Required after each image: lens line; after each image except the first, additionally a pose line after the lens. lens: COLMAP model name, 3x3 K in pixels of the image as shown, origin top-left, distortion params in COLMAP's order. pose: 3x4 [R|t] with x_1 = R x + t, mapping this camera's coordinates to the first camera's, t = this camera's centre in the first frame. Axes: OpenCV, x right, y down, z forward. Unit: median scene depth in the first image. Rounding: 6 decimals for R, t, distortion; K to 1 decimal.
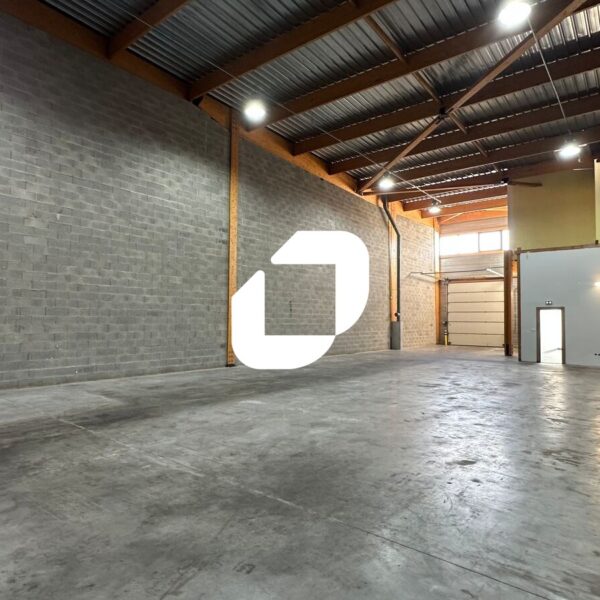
lens RADIAL K [[426.5, 0, 301.8], [0, 426.5, 299.8], [0, 0, 1]] dist [-0.001374, -0.006700]
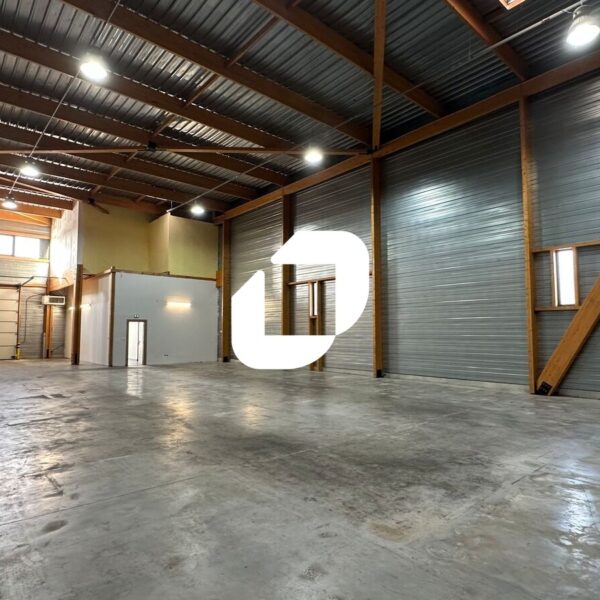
lens RADIAL K [[426.5, 0, 300.5], [0, 426.5, 301.1], [0, 0, 1]] dist [-0.001374, -0.006700]
pose [[0.165668, 0.063255, 0.984151, -0.537249], [-0.046312, 0.997339, -0.056306, 0.010422], [-0.985094, -0.036250, 0.168156, 0.320336]]
